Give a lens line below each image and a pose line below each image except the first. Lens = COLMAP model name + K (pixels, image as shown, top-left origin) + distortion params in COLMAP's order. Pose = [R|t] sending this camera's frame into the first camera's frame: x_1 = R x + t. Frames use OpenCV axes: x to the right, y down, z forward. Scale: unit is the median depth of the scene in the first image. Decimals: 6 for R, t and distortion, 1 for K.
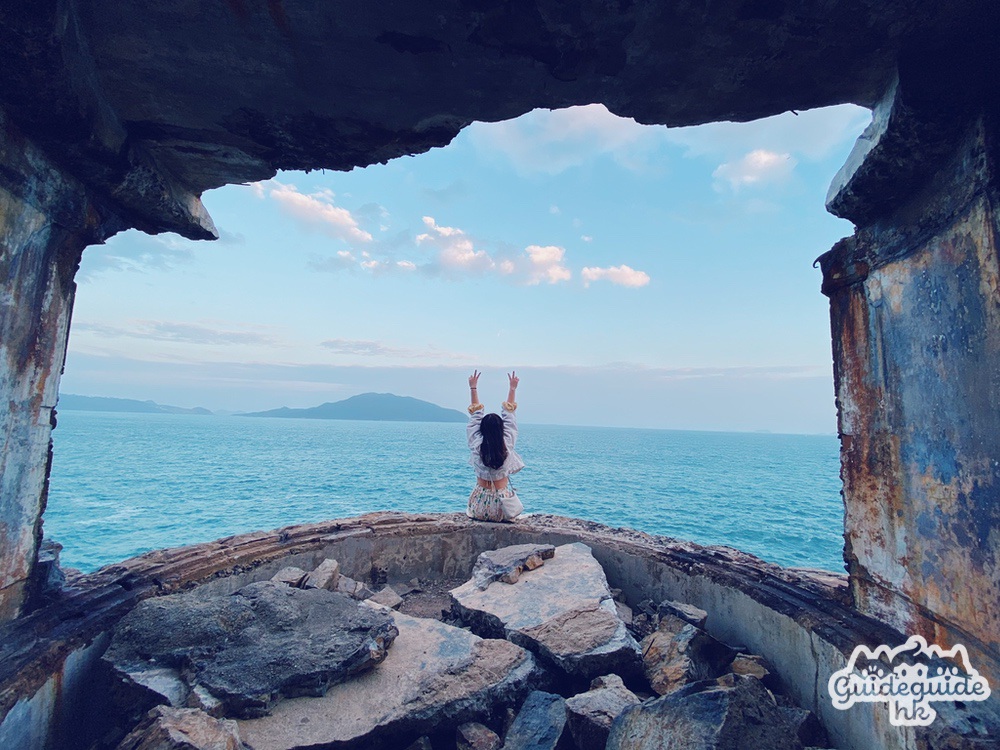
lens RADIAL K [[399.5, 0, 504.3], [0, 399.5, 376.5], [0, 0, 1]] dist [0.012640, -0.012430]
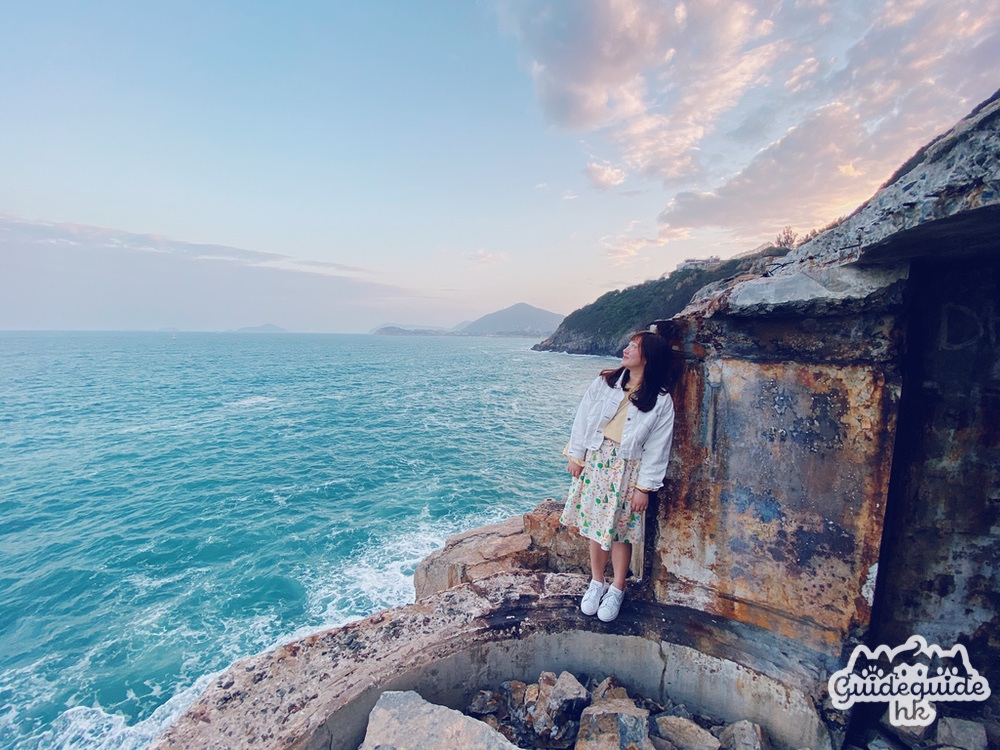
lens RADIAL K [[399.5, 0, 503.1], [0, 399.5, 381.9], [0, 0, 1]] dist [0.012640, -0.012430]
pose [[0.316784, -0.128312, 0.939779, -0.526710], [-0.110339, 0.979095, 0.170874, -0.361209], [-0.942058, -0.157824, 0.296004, 1.351385]]
